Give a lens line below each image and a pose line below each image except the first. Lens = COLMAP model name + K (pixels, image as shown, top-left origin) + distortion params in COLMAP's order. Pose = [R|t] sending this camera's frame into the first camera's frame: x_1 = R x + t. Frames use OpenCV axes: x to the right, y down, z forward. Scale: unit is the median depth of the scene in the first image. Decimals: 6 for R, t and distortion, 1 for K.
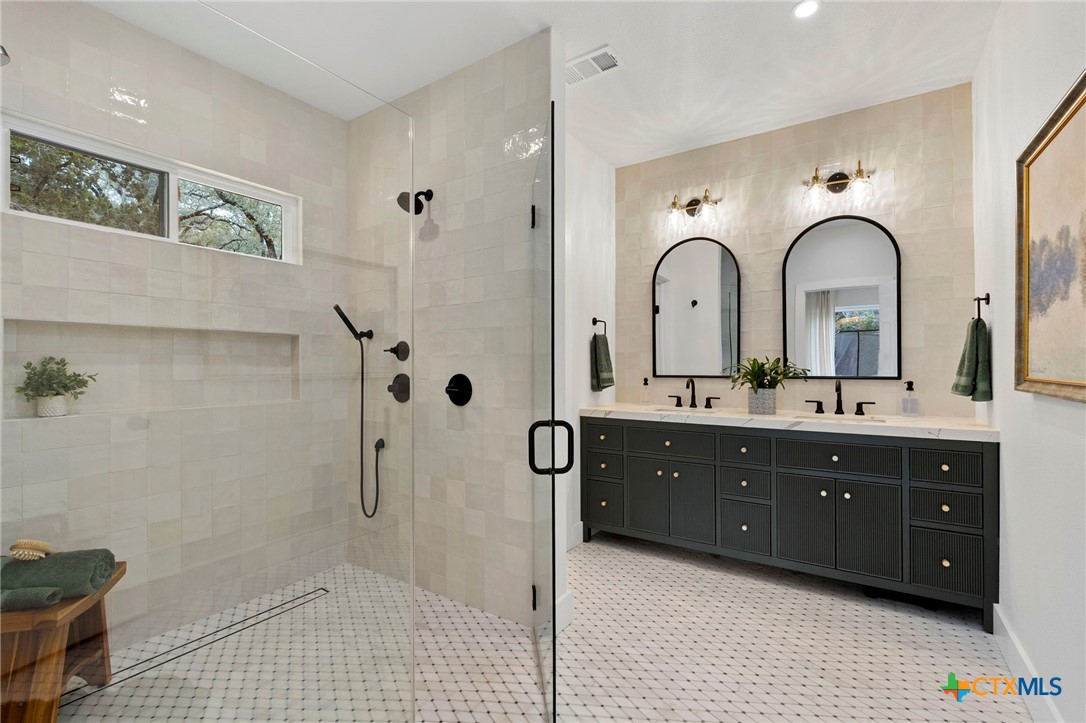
lens RADIAL K [[486.1, 0, 542.1], [0, 486.1, 360.3], [0, 0, 1]] dist [-0.003220, 0.000133]
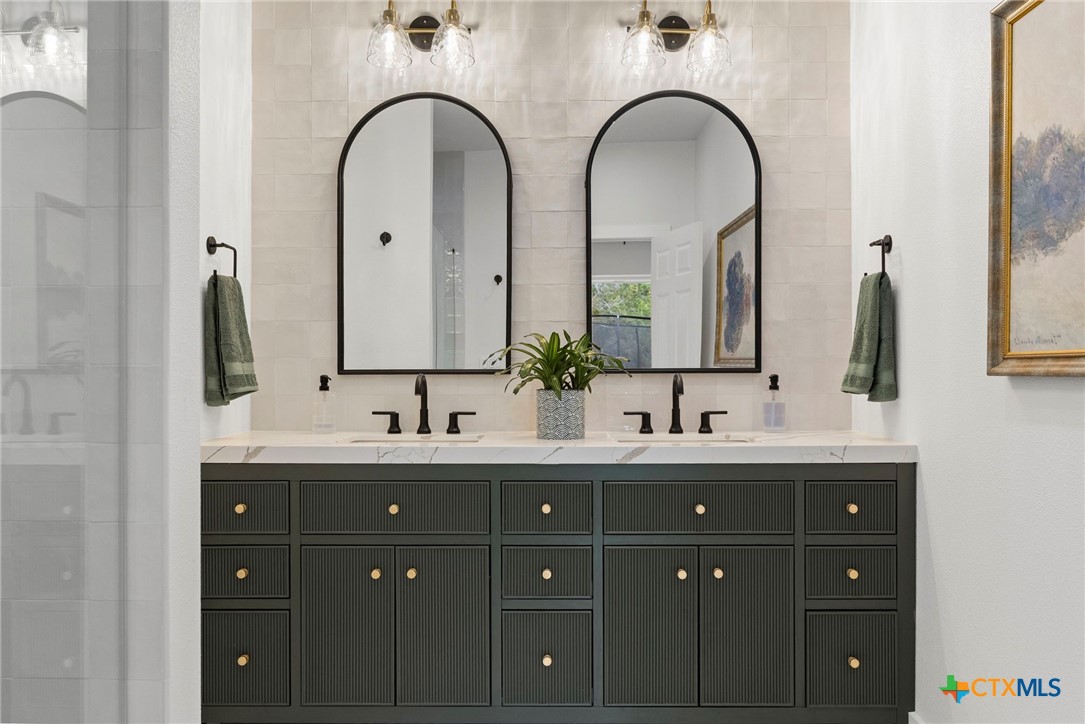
lens RADIAL K [[865.2, 0, 545.1], [0, 865.2, 369.1], [0, 0, 1]] dist [0.005844, -0.001195]
pose [[0.837551, 0.004974, 0.546337, -0.078613], [-0.006167, 0.999981, 0.000349, 0.034660], [-0.546325, -0.003662, 0.837566, 0.220671]]
